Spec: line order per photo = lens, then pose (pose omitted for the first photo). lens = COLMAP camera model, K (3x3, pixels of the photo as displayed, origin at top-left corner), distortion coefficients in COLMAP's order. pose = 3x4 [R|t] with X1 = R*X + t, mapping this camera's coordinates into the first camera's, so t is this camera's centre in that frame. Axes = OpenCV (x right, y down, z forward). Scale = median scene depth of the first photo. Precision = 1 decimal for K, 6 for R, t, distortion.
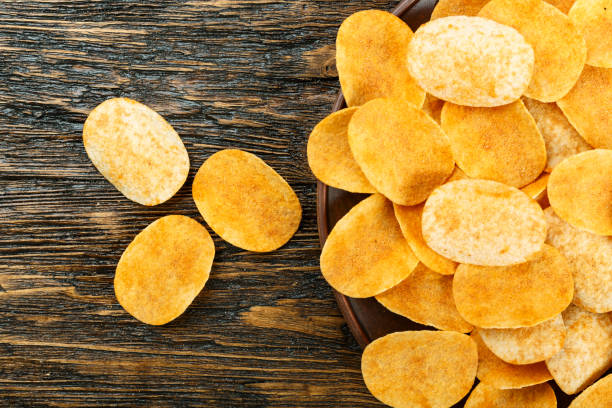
lens RADIAL K [[969.2, 0, 306.0], [0, 969.2, 204.0], [0, 0, 1]] dist [0.000365, 0.048682]
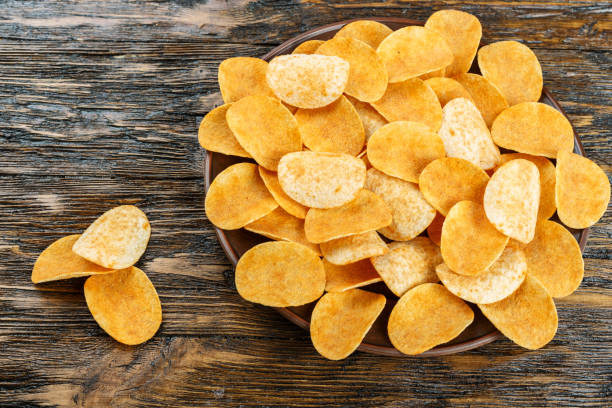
lens RADIAL K [[969.2, 0, 306.0], [0, 969.2, 204.0], [0, 0, 1]] dist [0.000365, 0.048682]
pose [[0.999372, -0.008230, 0.034478, 0.108435], [0.024328, 0.866665, -0.498298, 0.732159], [-0.025780, 0.498823, 0.866320, -0.178159]]
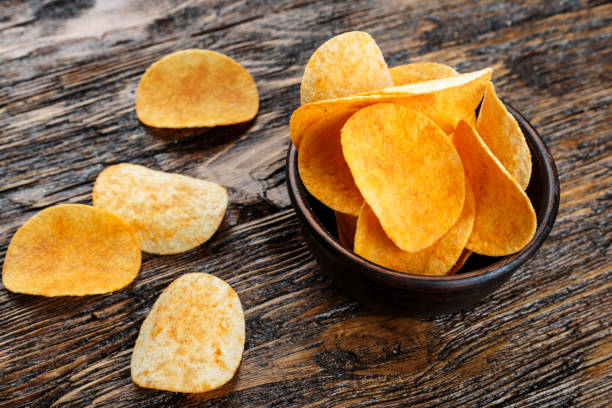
lens RADIAL K [[969.2, 0, 306.0], [0, 969.2, 204.0], [0, 0, 1]] dist [0.000365, 0.048682]
pose [[0.901565, -0.318273, 0.293057, -0.168276], [0.430350, 0.729369, -0.531808, 0.476816], [-0.044487, 0.605577, 0.794543, 0.312132]]
